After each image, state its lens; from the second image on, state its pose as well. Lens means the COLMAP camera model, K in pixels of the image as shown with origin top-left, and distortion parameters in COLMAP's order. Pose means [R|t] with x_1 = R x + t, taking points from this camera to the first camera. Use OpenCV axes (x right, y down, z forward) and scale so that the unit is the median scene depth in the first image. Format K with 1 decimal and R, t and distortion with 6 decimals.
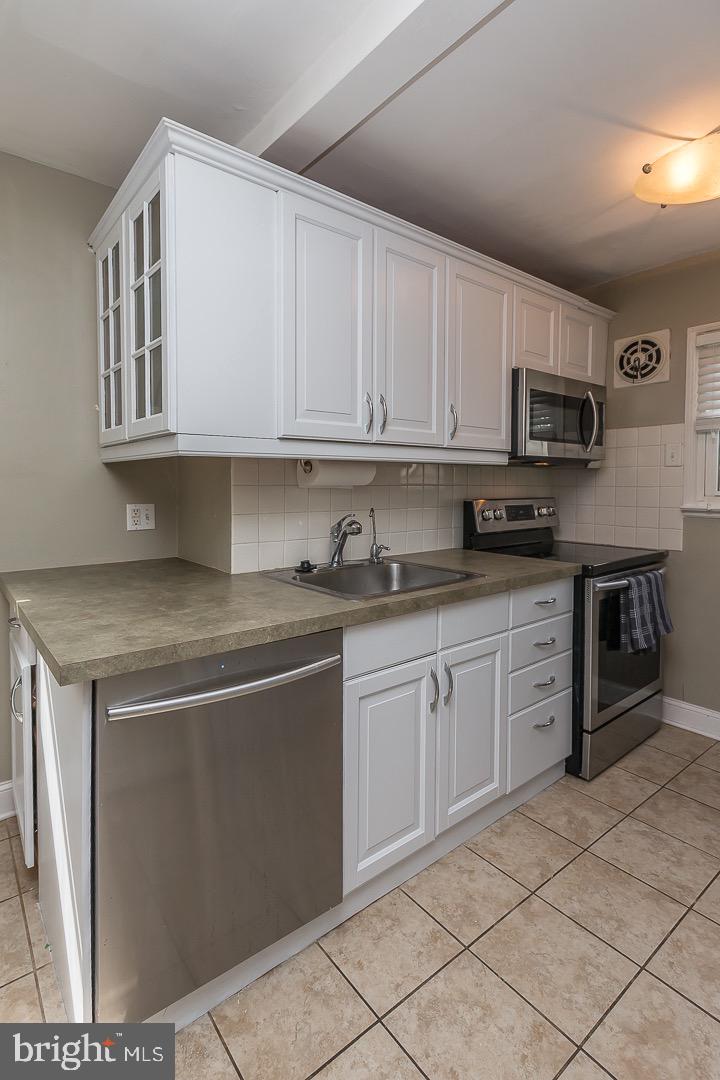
lens RADIAL K [[501.0, 0, 354.2], [0, 501.0, 498.1], [0, 0, 1]] dist [0.004444, 0.001553]
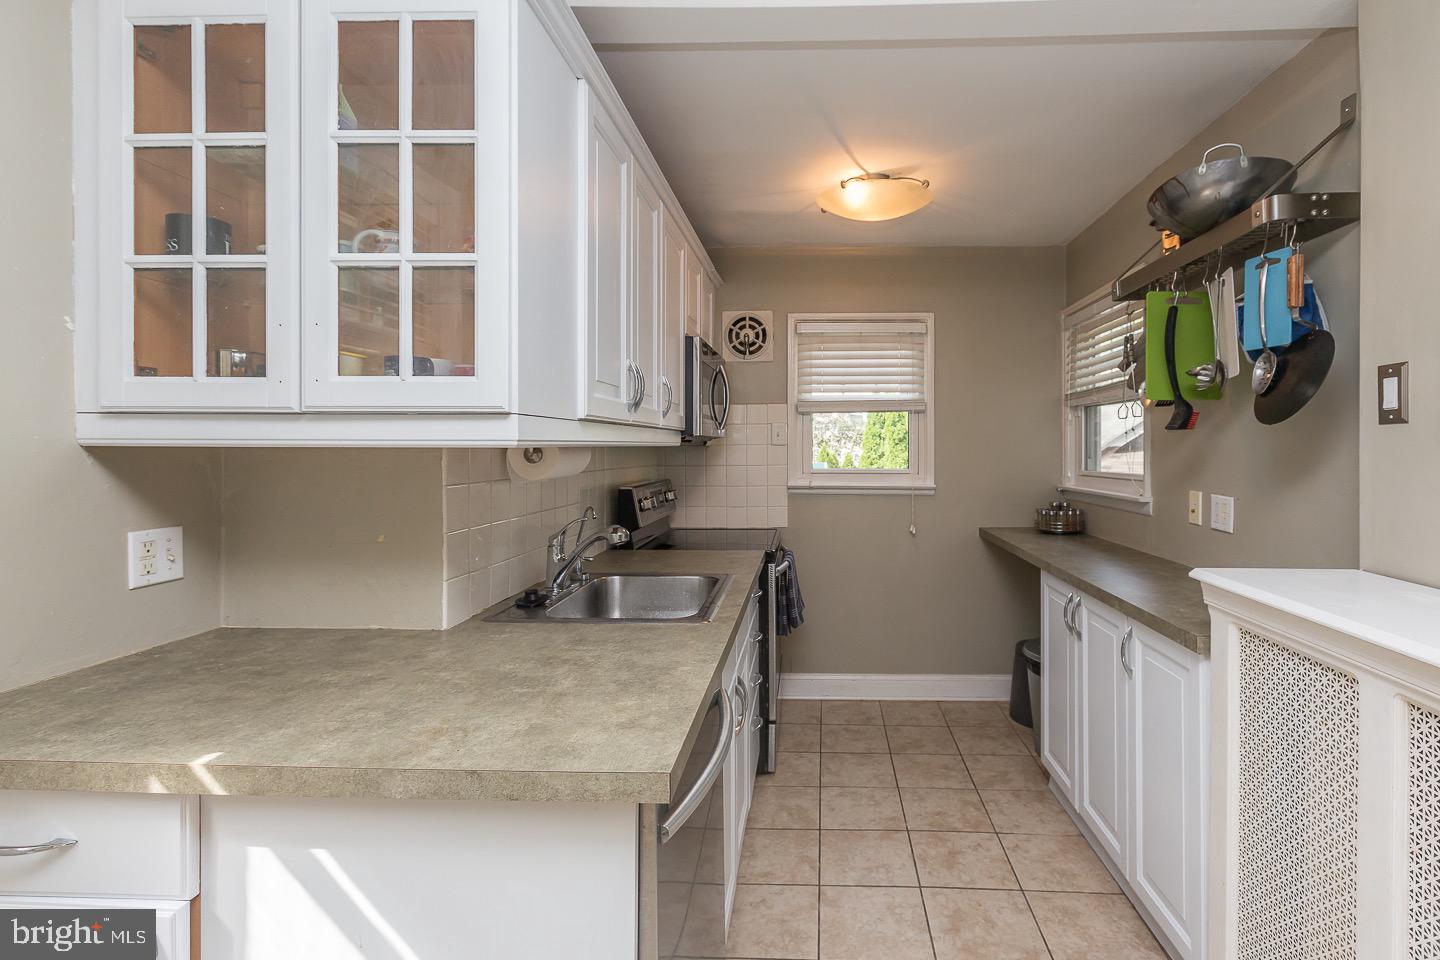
lens RADIAL K [[667.9, 0, 790.8], [0, 667.9, 450.3], [0, 0, 1]] dist [0.004444, 0.001553]
pose [[0.661033, -0.002423, 0.750353, -0.384221], [0.021911, 0.999631, -0.016074, -0.030953], [-0.750037, 0.027066, 0.660842, 0.083071]]
